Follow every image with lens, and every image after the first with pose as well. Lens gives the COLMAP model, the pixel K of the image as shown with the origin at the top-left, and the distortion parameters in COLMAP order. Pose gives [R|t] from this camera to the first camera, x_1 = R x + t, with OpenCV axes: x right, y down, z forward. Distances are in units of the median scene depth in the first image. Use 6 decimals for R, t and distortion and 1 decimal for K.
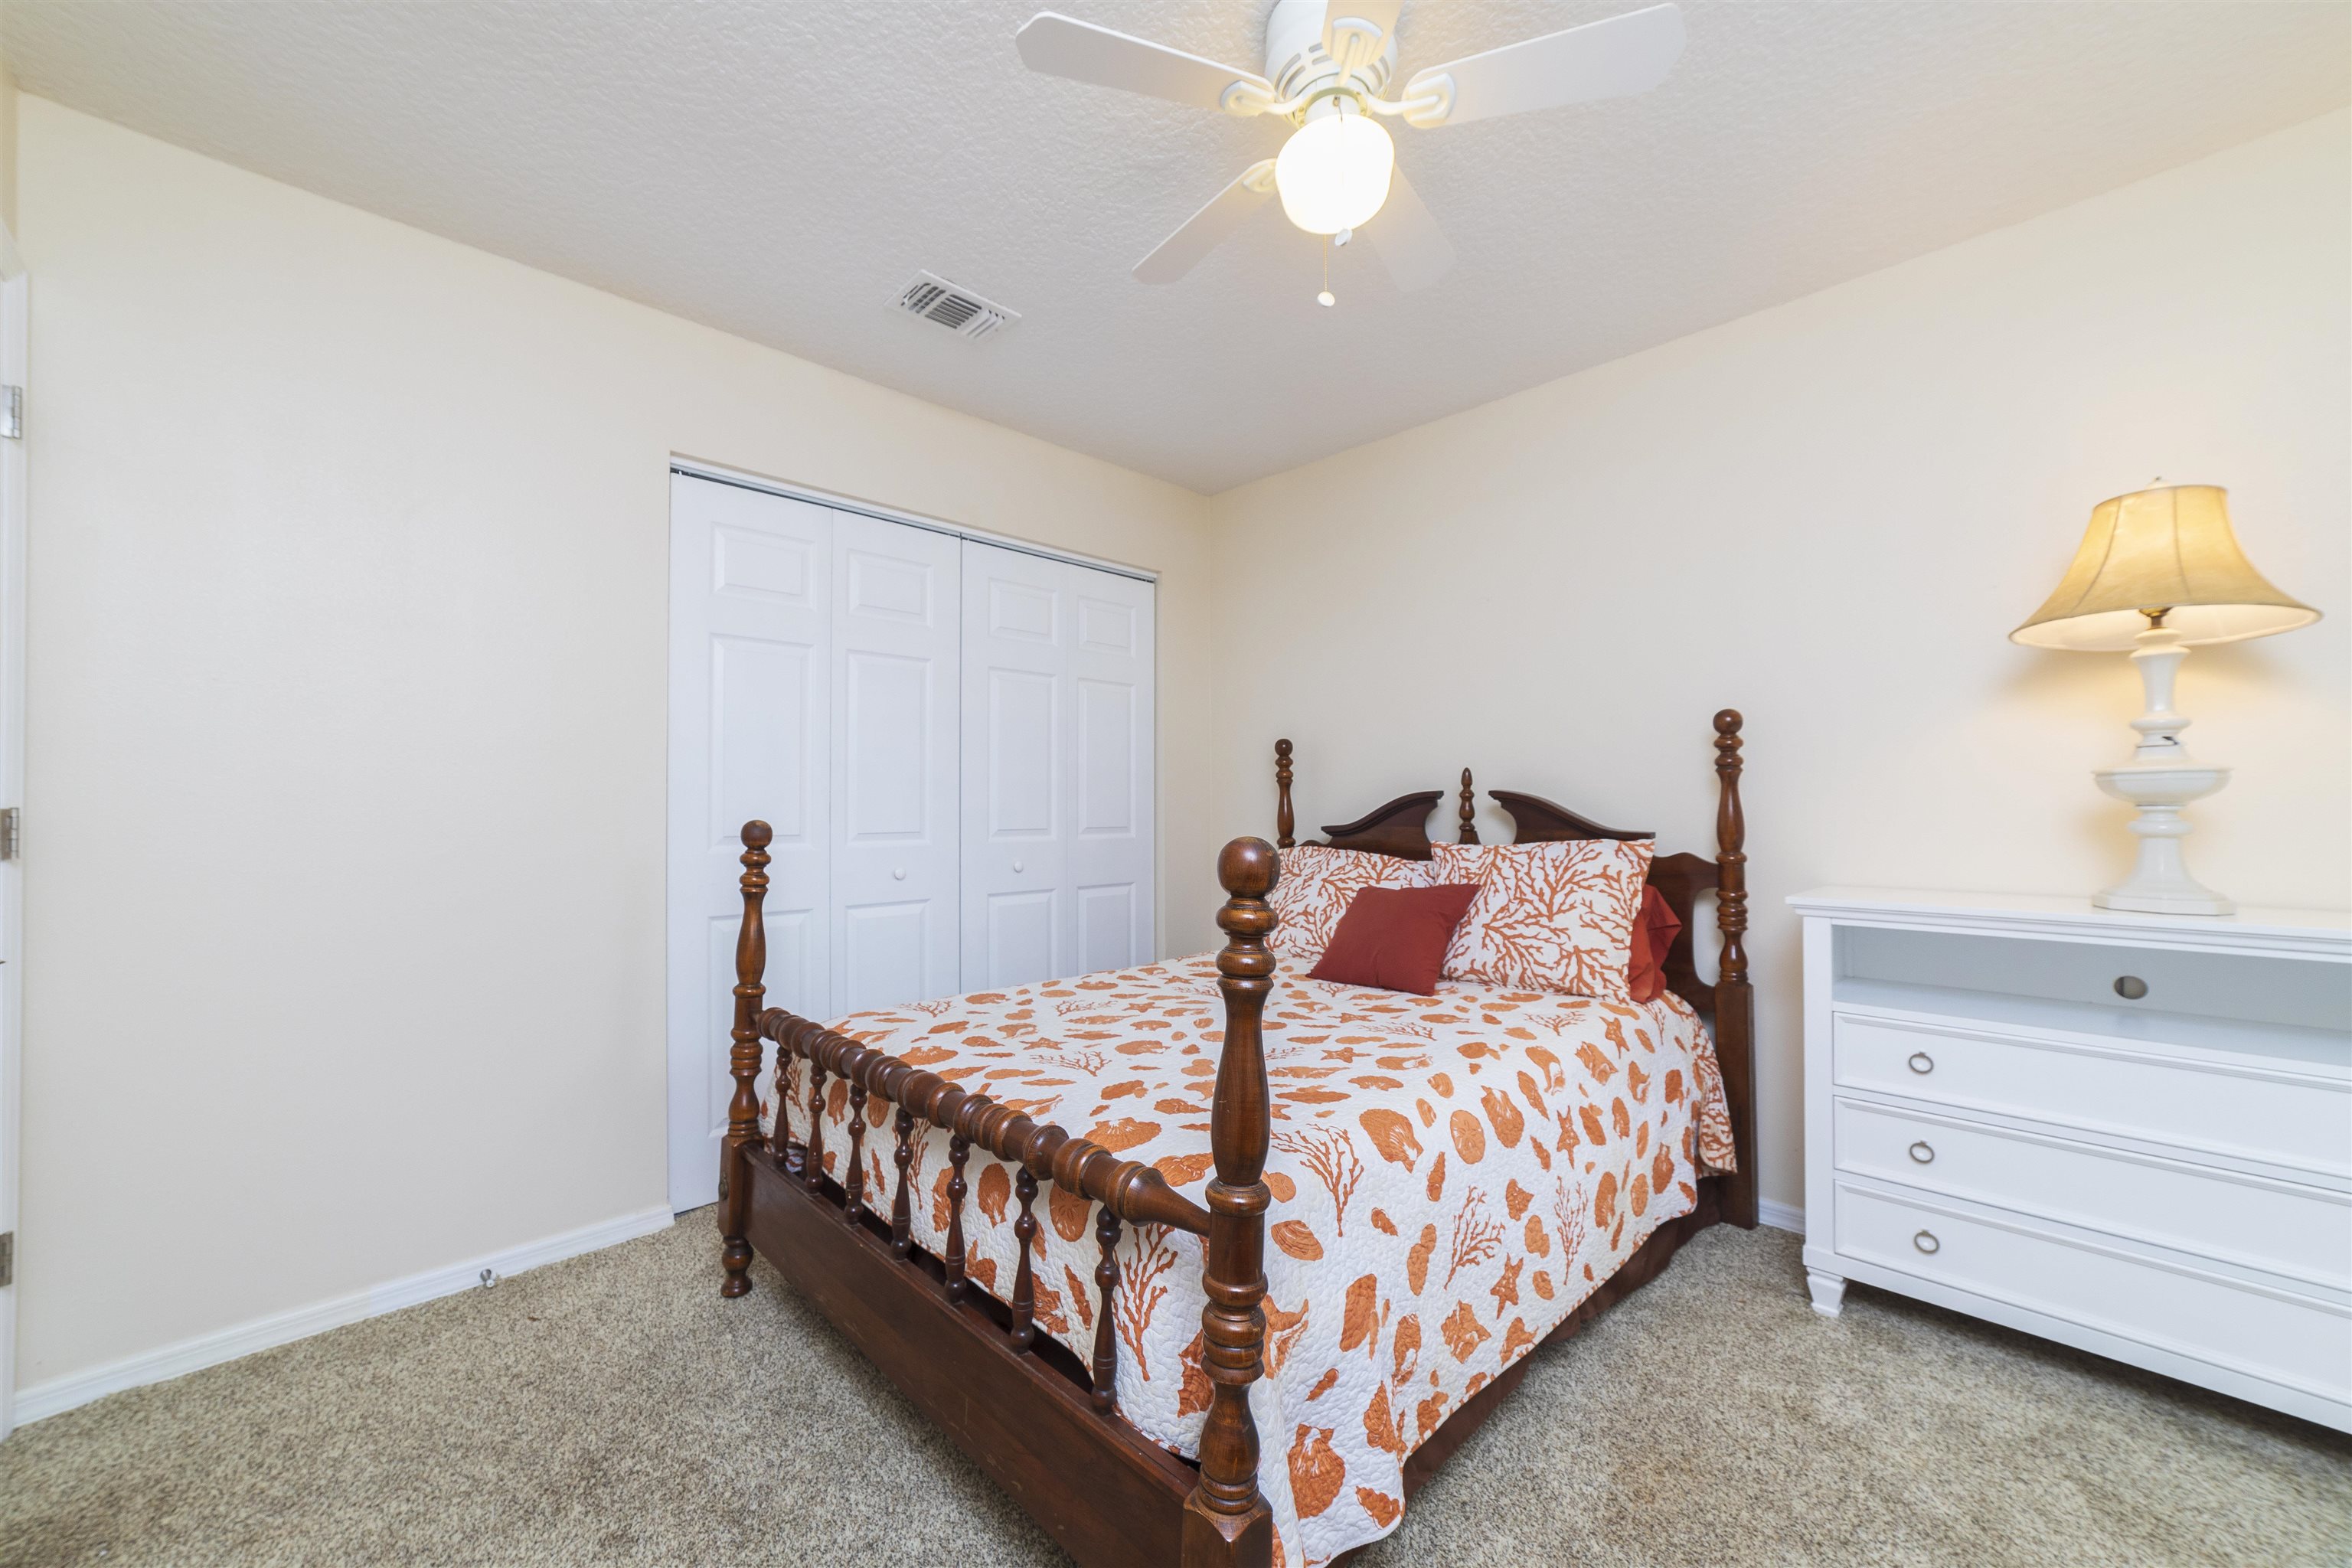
lens RADIAL K [[896.3, 0, 1165.3], [0, 896.3, 807.1], [0, 0, 1]] dist [-0.019989, 0.009868]
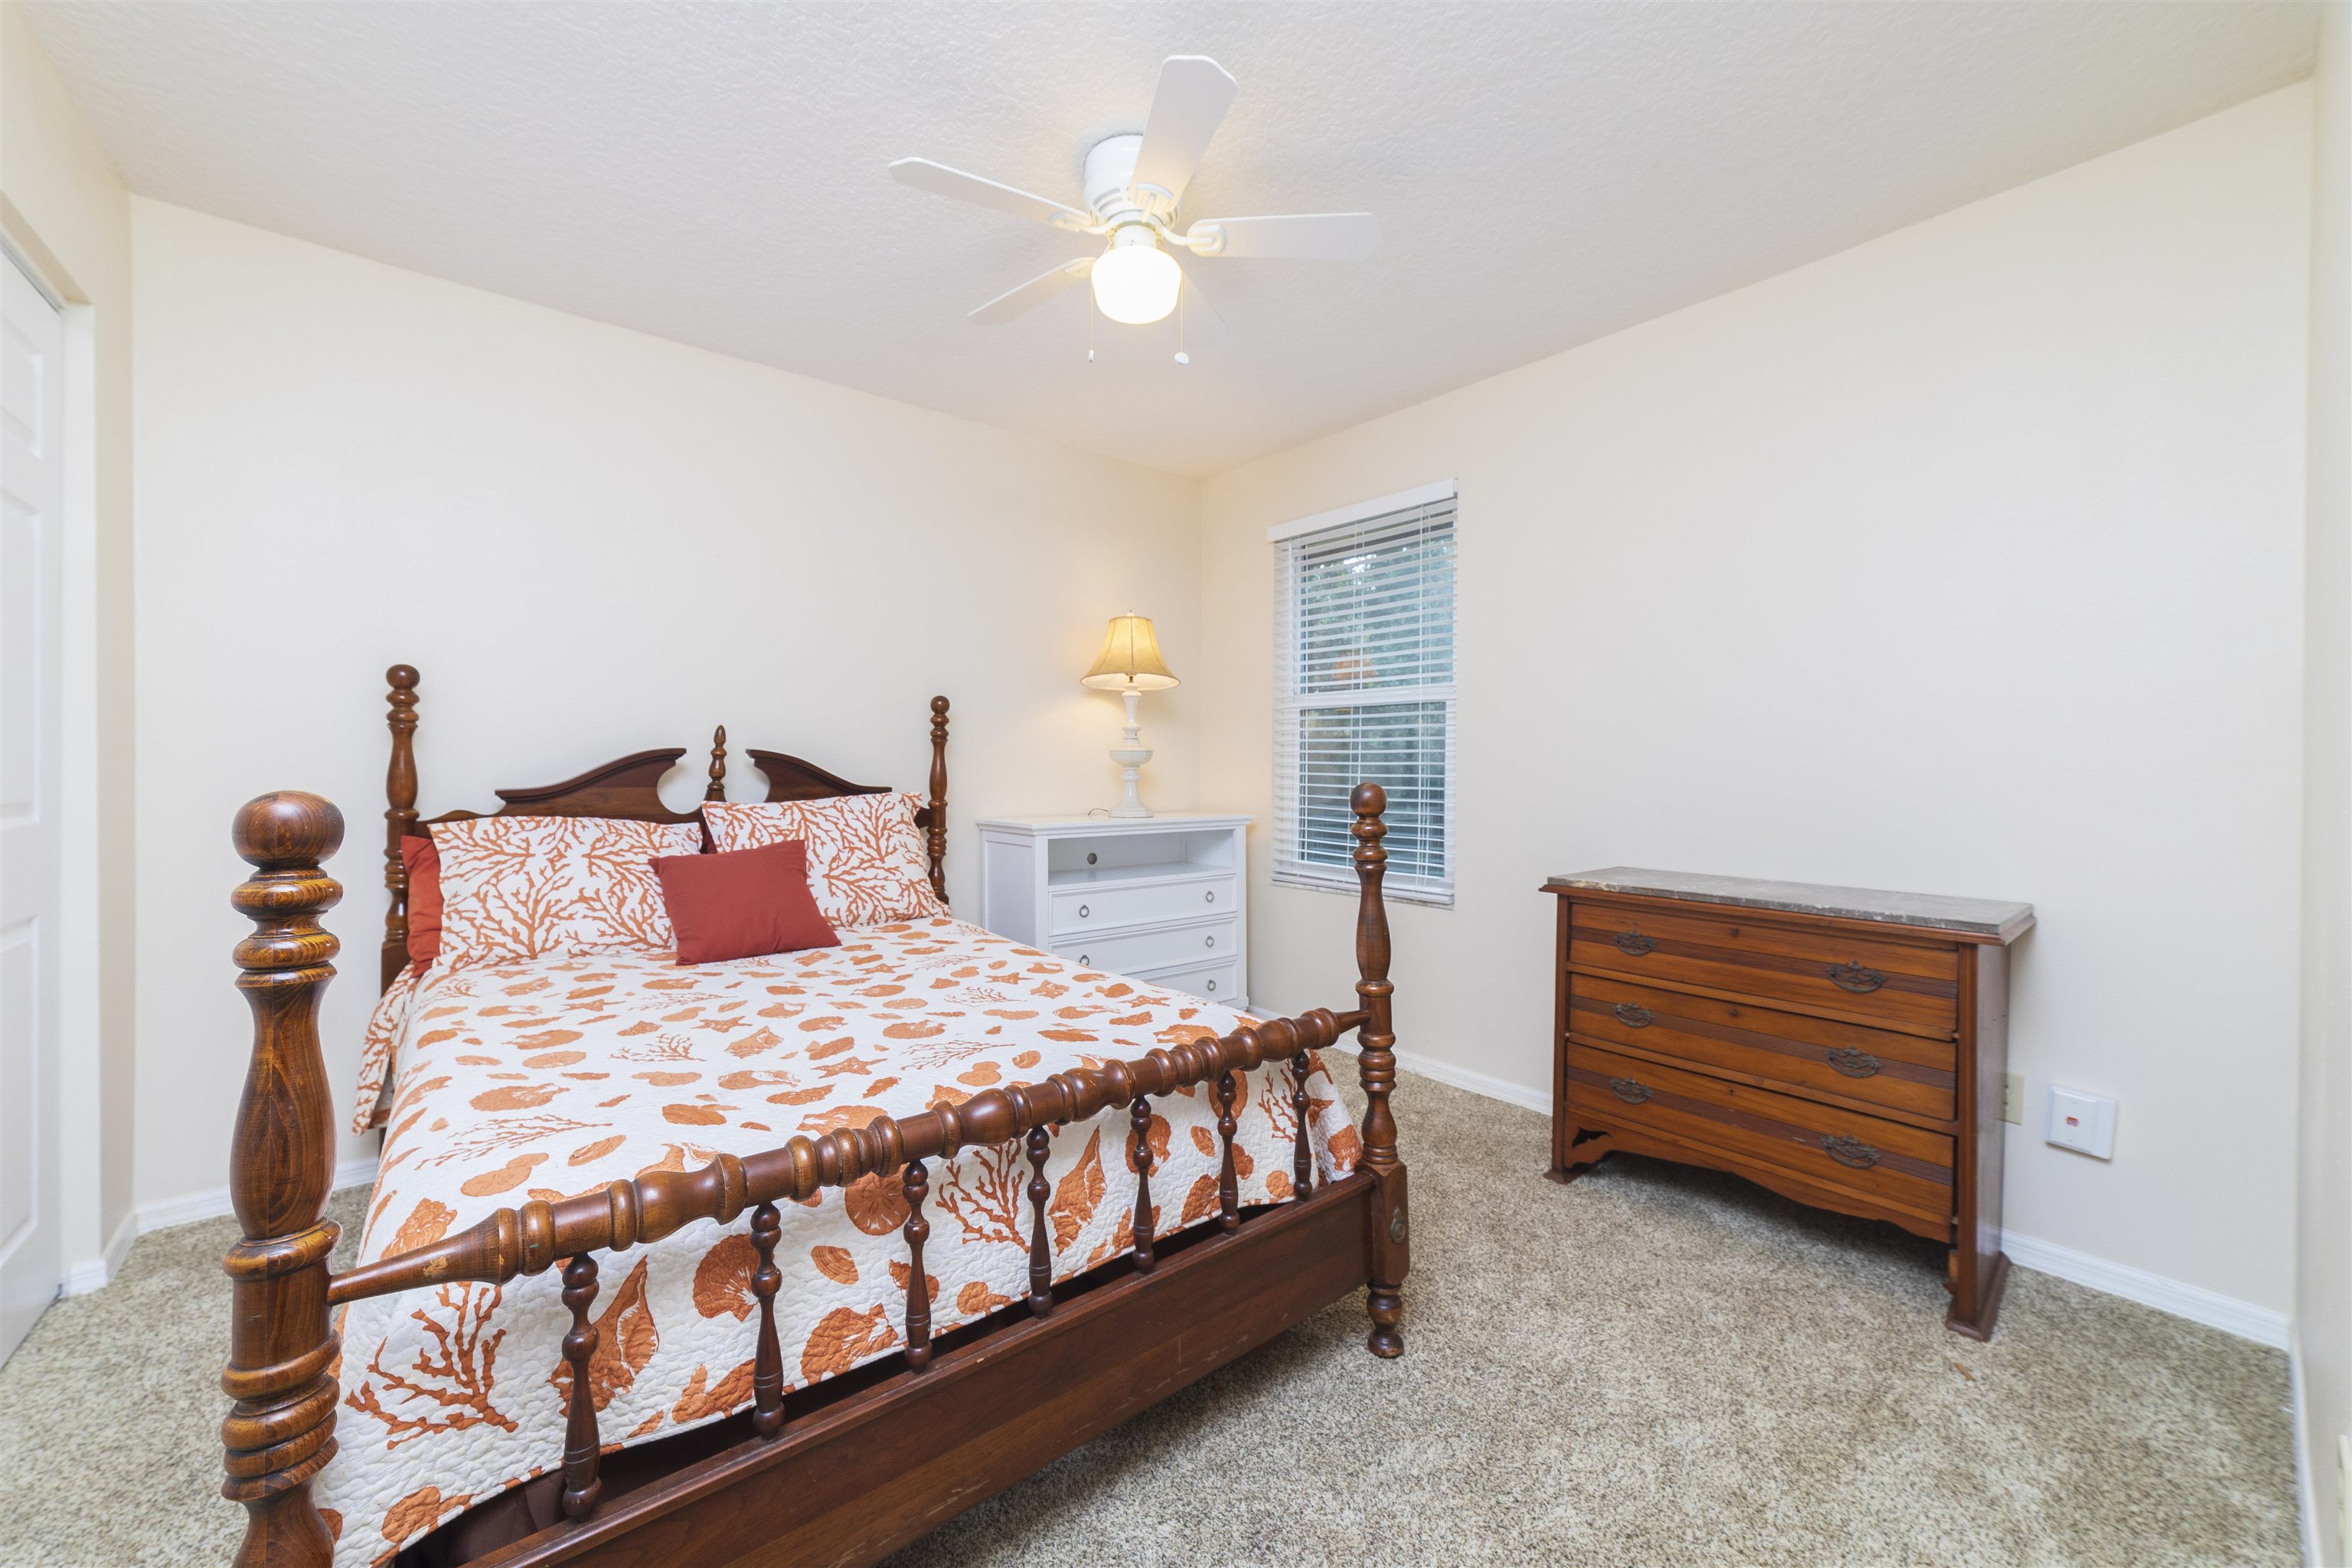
lens RADIAL K [[888.8, 0, 1168.4], [0, 888.8, 785.4], [0, 0, 1]] dist [-0.030416, 0.009915]
pose [[0.078764, -0.015275, 0.996776, -0.850413], [-0.003147, 0.999874, 0.015571, 0.007424], [-0.996888, -0.004363, 0.078706, 0.646442]]
